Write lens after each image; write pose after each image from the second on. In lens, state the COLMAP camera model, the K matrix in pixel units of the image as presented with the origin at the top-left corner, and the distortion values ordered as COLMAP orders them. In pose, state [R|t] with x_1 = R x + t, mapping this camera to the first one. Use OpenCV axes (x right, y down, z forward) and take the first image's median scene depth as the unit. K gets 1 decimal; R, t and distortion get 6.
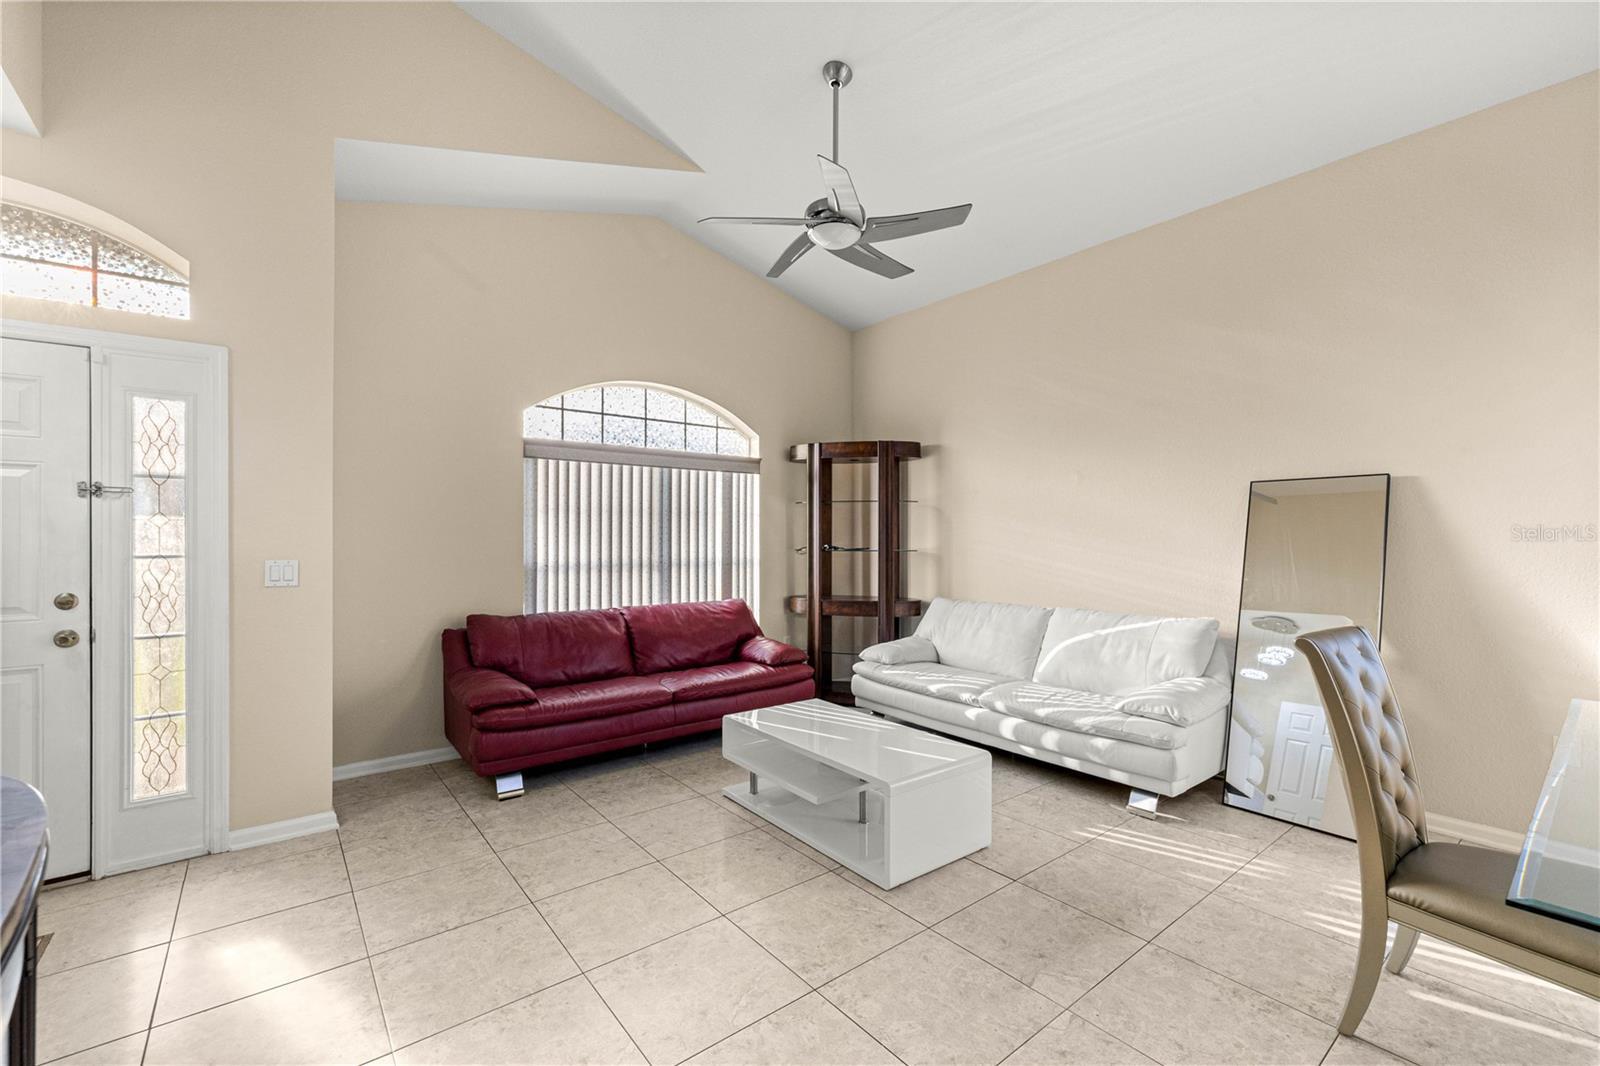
lens RADIAL K [[676.7, 0, 802.5], [0, 676.7, 535.0], [0, 0, 1]] dist [0.000091, -0.000089]
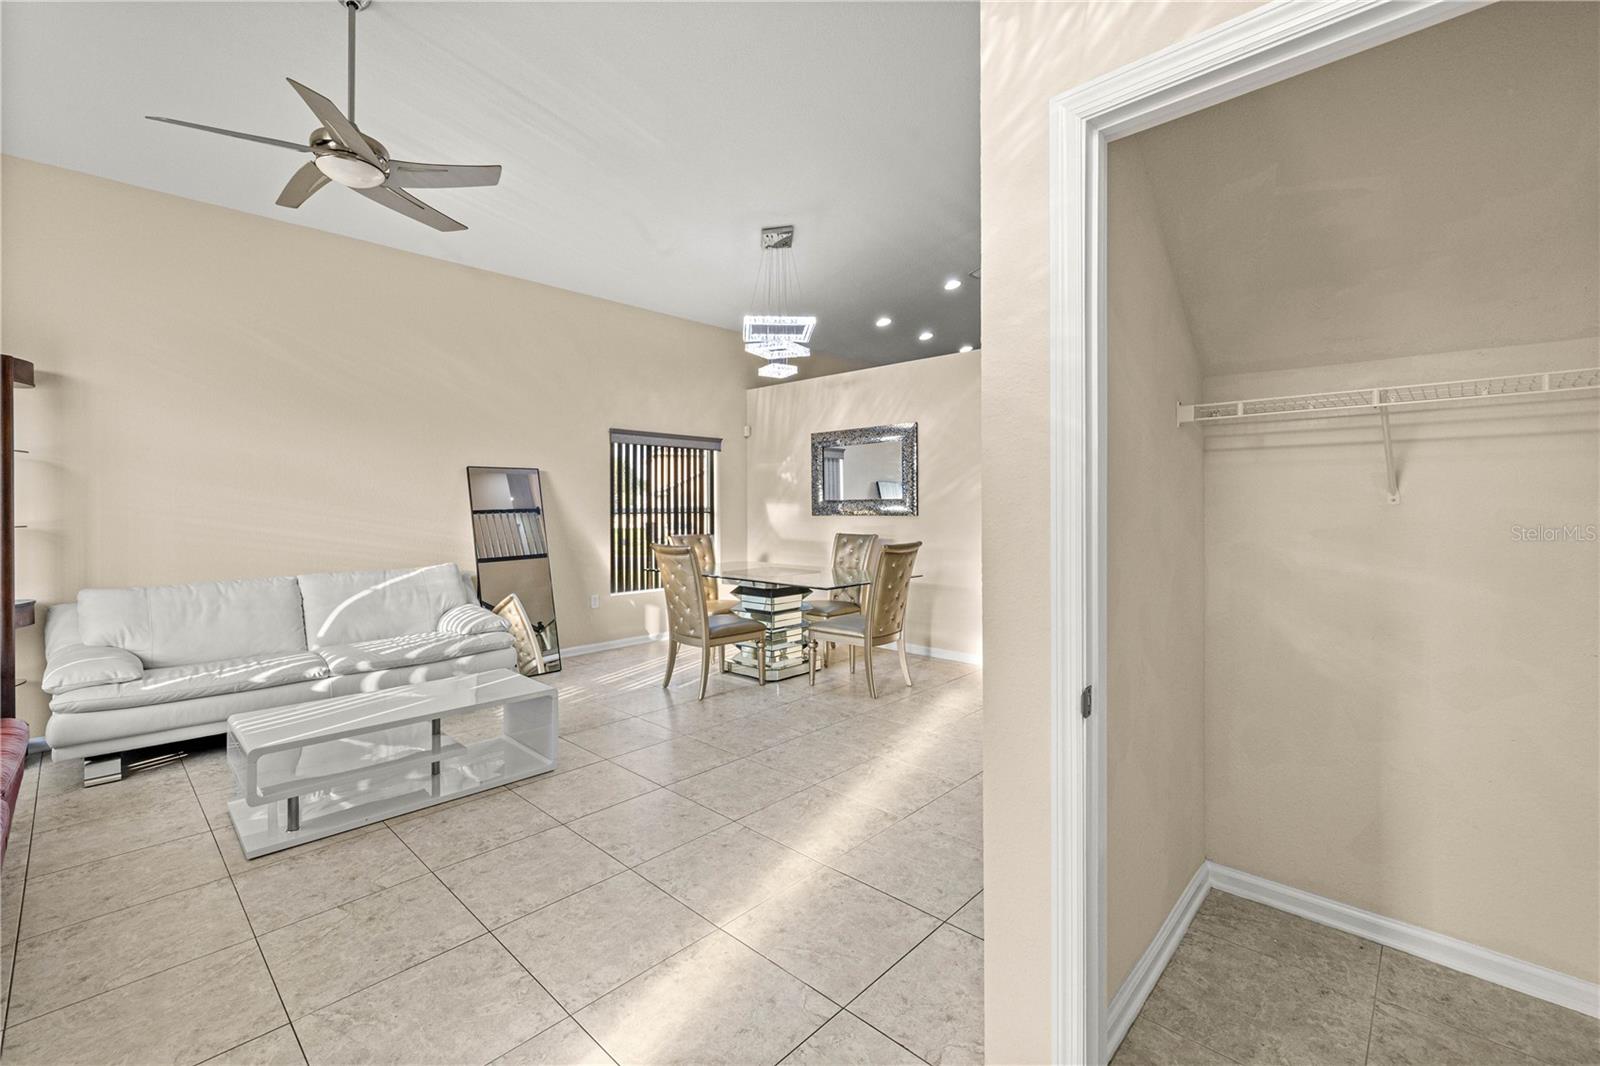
lens RADIAL K [[676.7, 0, 801.9], [0, 676.7, 522.2], [0, 0, 1]] dist [0.000091, -0.000089]
pose [[-0.140870, -0.027753, 0.989639, -0.831142], [0.002022, 0.999597, 0.028320, 0.002246], [-0.990026, 0.005990, -0.140758, 0.469708]]
